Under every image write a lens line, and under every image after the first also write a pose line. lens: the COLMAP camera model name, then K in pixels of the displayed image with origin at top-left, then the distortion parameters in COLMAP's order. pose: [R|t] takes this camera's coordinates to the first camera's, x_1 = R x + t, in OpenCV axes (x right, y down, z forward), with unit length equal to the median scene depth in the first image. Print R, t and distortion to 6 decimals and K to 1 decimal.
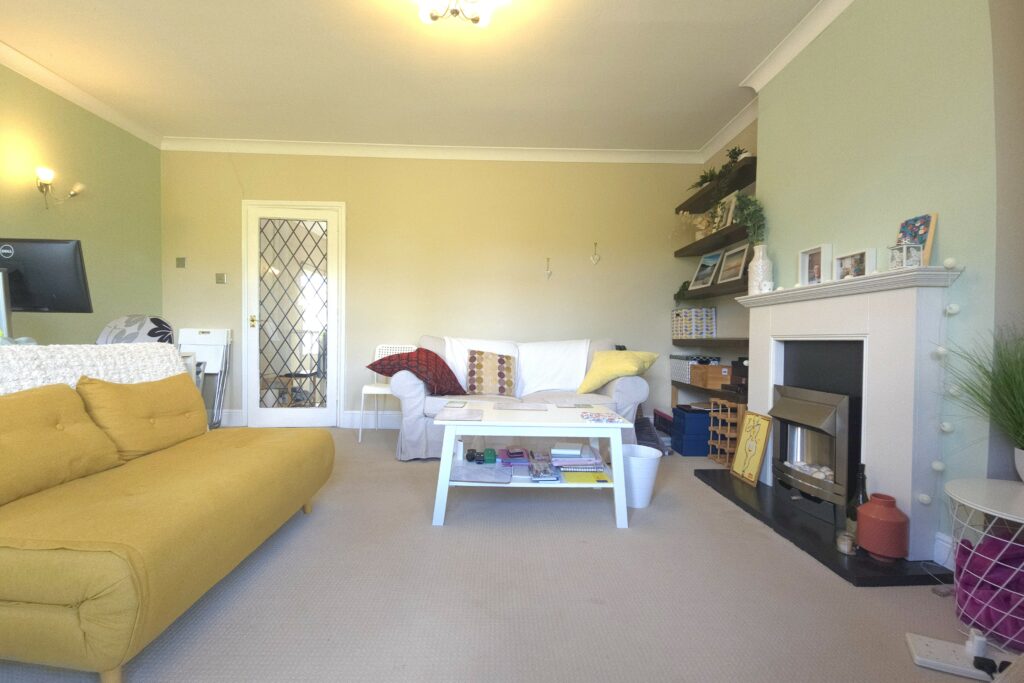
lens RADIAL K [[418.6, 0, 511.7], [0, 418.6, 348.7], [0, 0, 1]] dist [-0.000620, -0.000487]
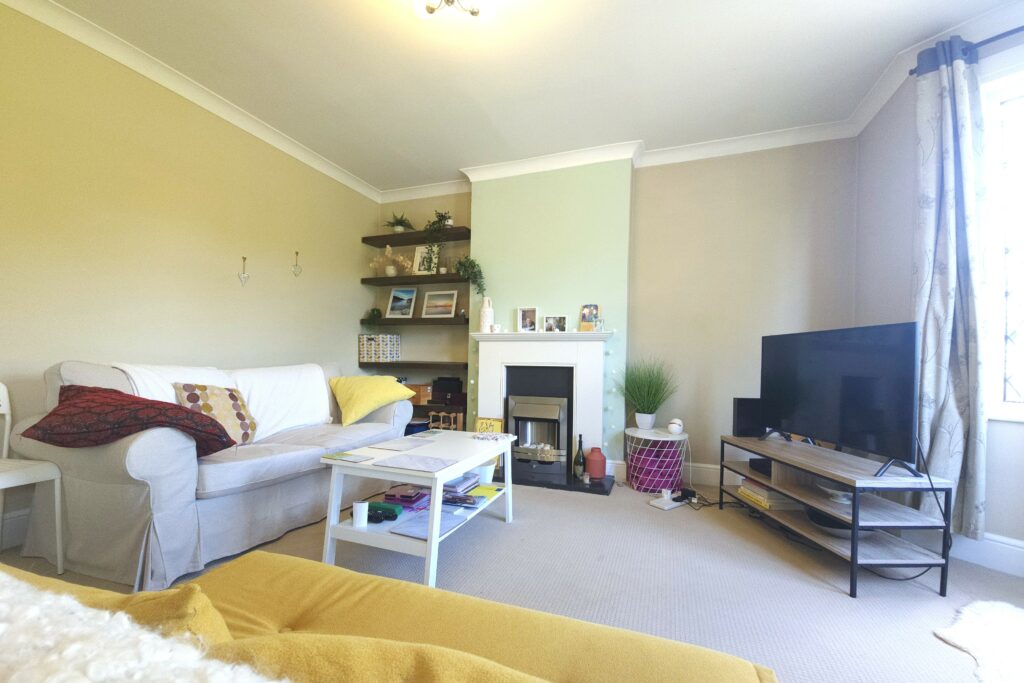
lens RADIAL K [[412.7, 0, 510.3], [0, 412.7, 361.4], [0, 0, 1]] dist [0.001633, 0.000259]
pose [[0.379274, -0.007820, 0.925251, -0.567598], [0.009878, 0.999942, 0.004403, -0.033314], [-0.925232, 0.007470, 0.379329, 0.354204]]
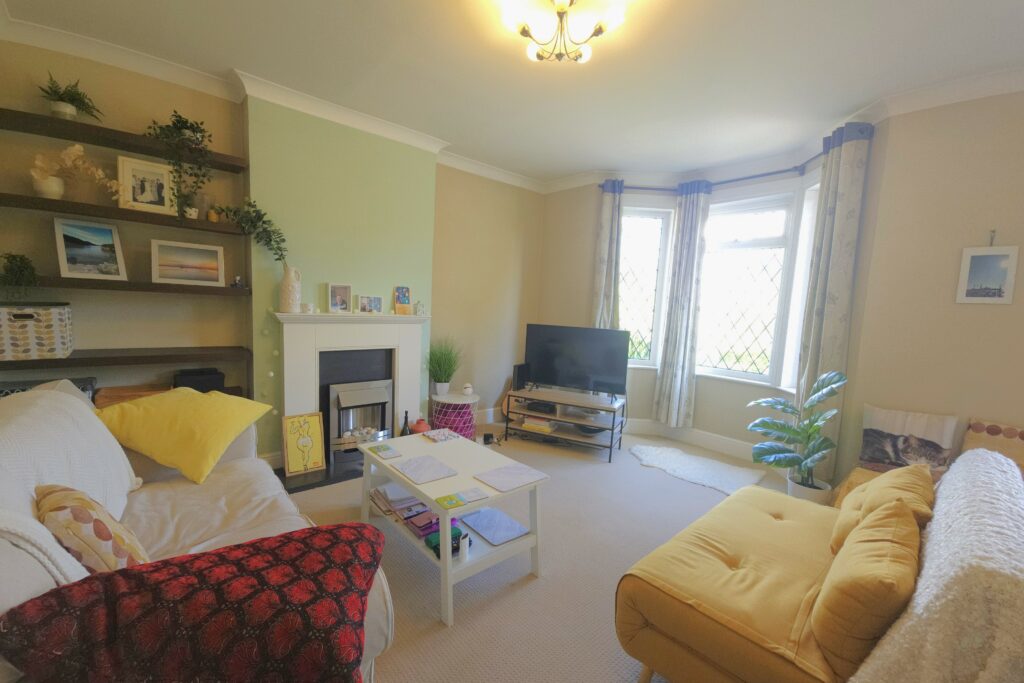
lens RADIAL K [[416.3, 0, 511.4], [0, 416.3, 357.3], [0, 0, 1]] dist [-0.001044, -0.000442]
pose [[-0.629648, -0.140444, 0.764080, -0.561605], [-0.037045, 0.987833, 0.151044, -0.173173], [-0.775997, 0.066799, -0.627190, 1.090917]]
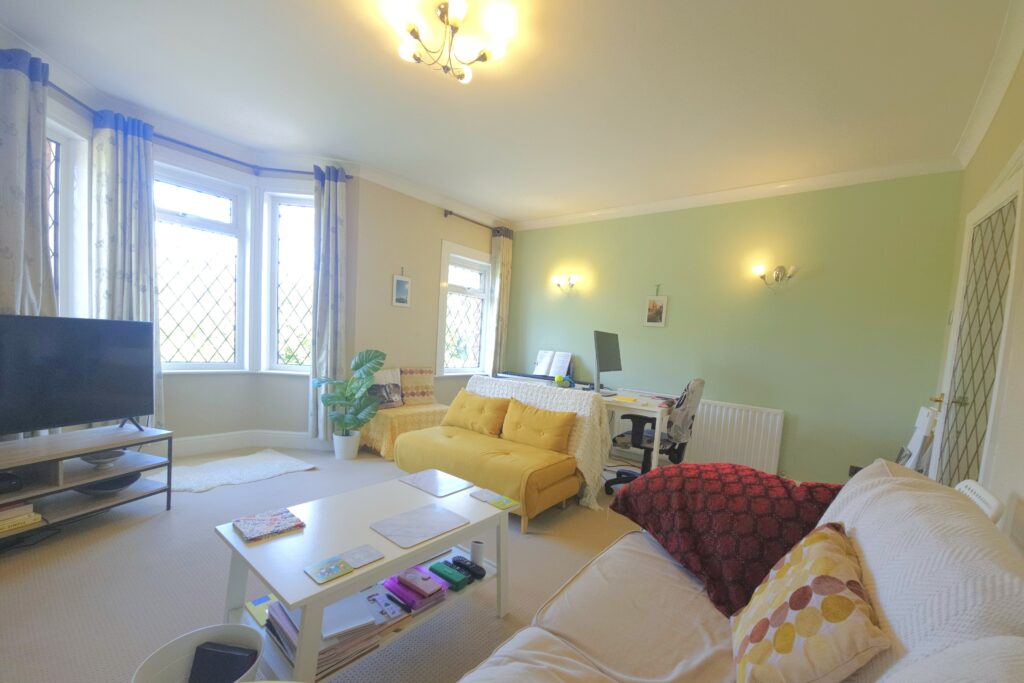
lens RADIAL K [[411.9, 0, 511.7], [0, 411.9, 377.5], [0, 0, 1]] dist [0.000090, -0.000362]
pose [[-0.649609, 0.010583, -0.760195, 0.318510], [-0.100565, 0.989921, 0.099716, -0.124983], [0.753588, 0.141225, -0.641997, 1.169477]]
